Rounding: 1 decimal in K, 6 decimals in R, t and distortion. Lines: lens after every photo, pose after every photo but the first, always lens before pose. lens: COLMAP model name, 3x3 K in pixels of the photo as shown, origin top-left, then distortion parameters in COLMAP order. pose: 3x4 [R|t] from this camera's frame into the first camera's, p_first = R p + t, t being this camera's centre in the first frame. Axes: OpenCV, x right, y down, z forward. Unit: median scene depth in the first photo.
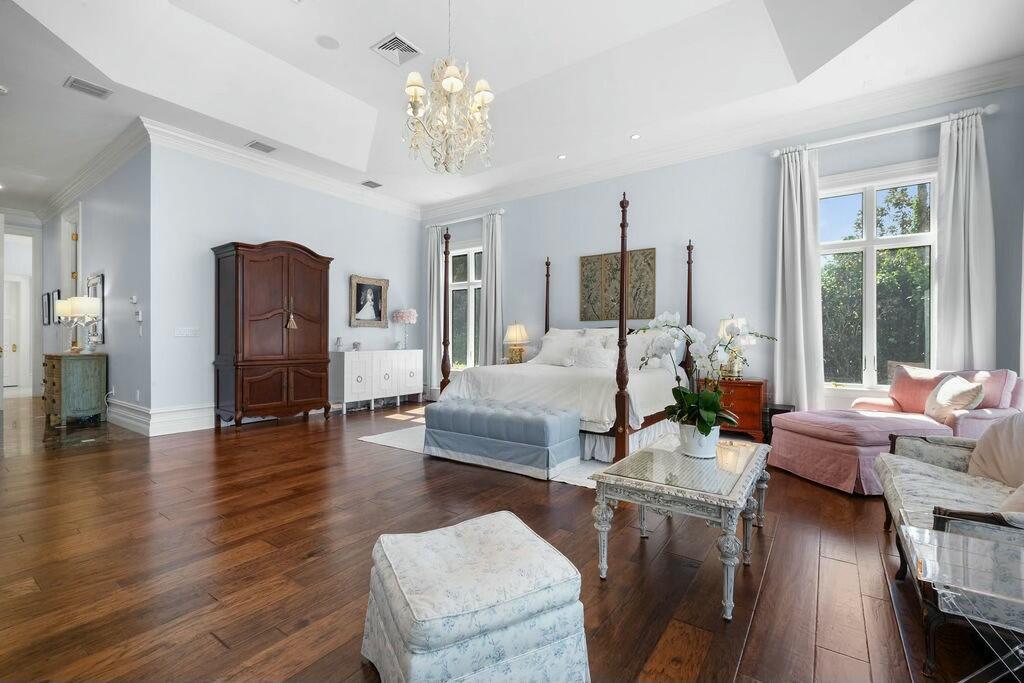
lens RADIAL K [[440.2, 0, 513.0], [0, 440.2, 338.9], [0, 0, 1]] dist [-0.000237, -0.000002]
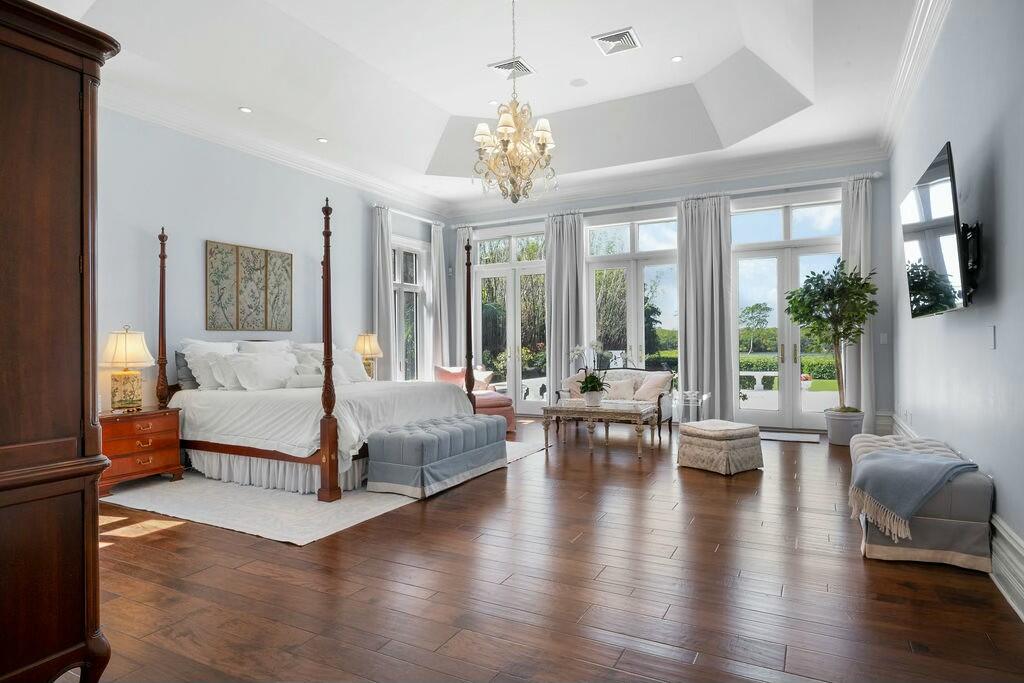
lens RADIAL K [[581.2, 0, 510.6], [0, 581.2, 325.5], [0, 0, 1]] dist [-0.002005, -0.001600]
pose [[-0.132236, 0.033400, 0.990655, -0.935050], [0.013647, 0.999399, -0.031873, -0.013742], [-0.991124, 0.009304, -0.132612, 0.711841]]
